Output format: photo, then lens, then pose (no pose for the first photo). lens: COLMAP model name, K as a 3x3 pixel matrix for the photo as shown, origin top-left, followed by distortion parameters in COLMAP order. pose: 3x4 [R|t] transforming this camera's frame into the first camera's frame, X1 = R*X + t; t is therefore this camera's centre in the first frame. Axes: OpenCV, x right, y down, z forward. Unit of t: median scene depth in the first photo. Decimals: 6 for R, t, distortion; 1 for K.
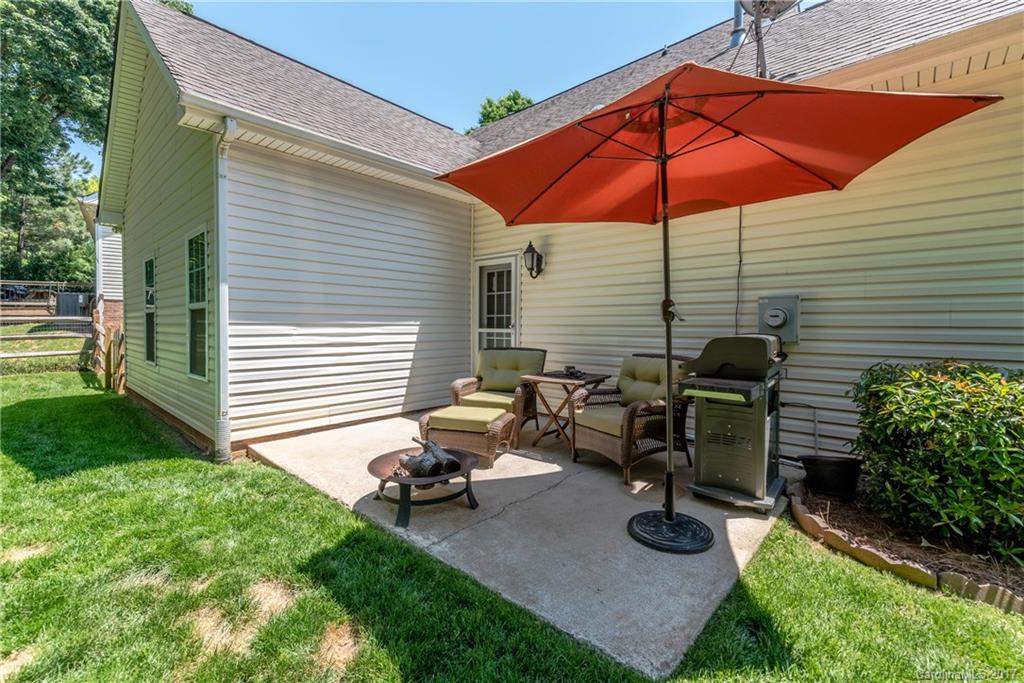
lens RADIAL K [[446.1, 0, 512.7], [0, 446.1, 335.4], [0, 0, 1]] dist [0.004780, -0.001379]
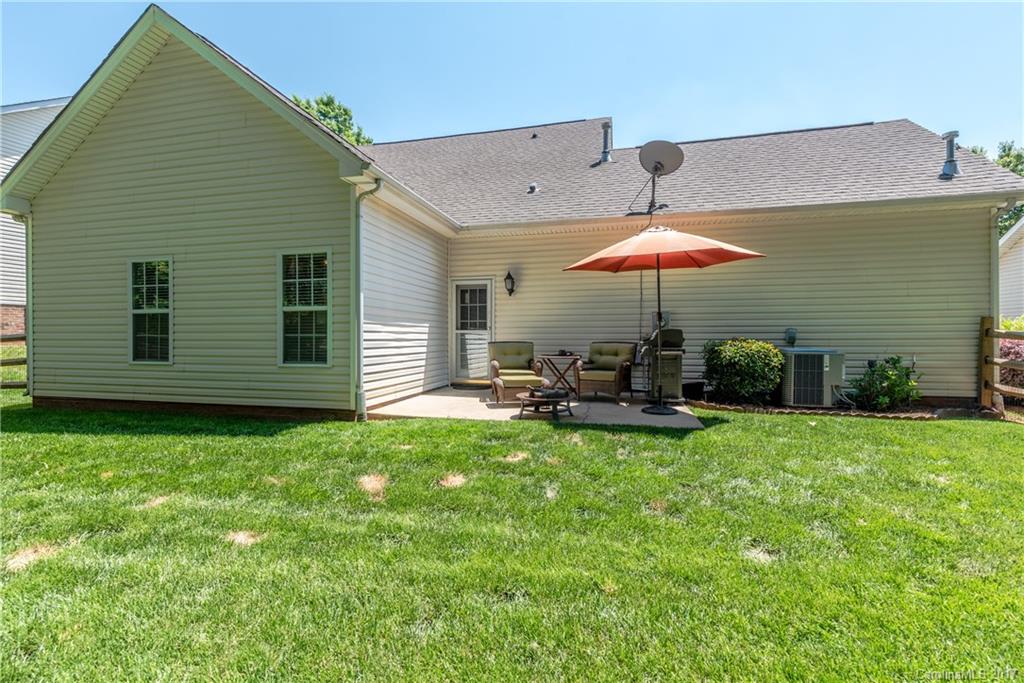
lens RADIAL K [[446.1, 0, 512.2], [0, 446.1, 340.0], [0, 0, 1]] dist [0.004780, -0.001379]
pose [[0.882359, -0.007067, 0.470523, -0.632520], [0.015128, 0.999796, -0.013353, 0.038770], [-0.470333, 0.018900, 0.882287, -0.310718]]
